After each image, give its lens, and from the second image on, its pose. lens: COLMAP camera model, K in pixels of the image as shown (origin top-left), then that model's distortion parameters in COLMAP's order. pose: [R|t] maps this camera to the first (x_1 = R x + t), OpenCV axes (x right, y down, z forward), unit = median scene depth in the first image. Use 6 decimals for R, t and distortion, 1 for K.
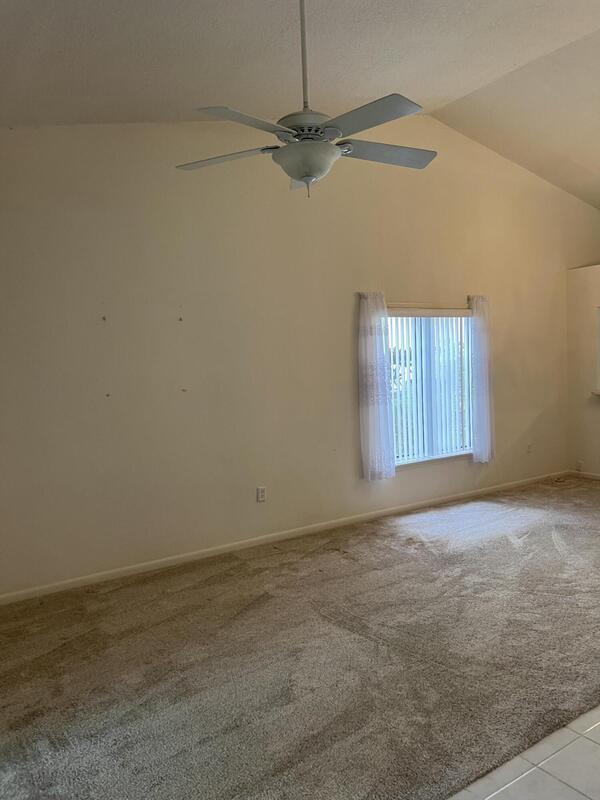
lens RADIAL K [[614.9, 0, 299.7], [0, 614.9, 402.6], [0, 0, 1]] dist [-0.003482, -0.002727]
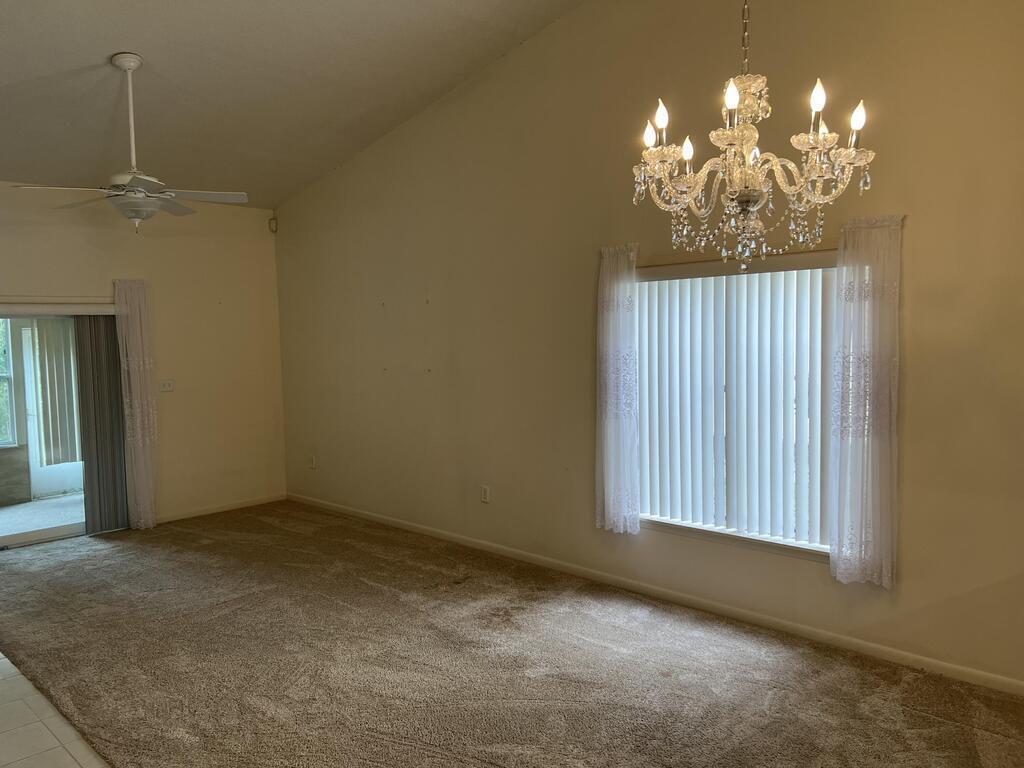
lens RADIAL K [[787.1, 0, 514.0], [0, 787.1, 383.2], [0, 0, 1]] dist [-0.003482, -0.002727]
pose [[0.183381, 0.105042, -0.977414, 0.908939], [-0.040761, 0.994232, 0.099201, -0.110239], [0.982197, 0.021649, 0.186605, 0.720336]]
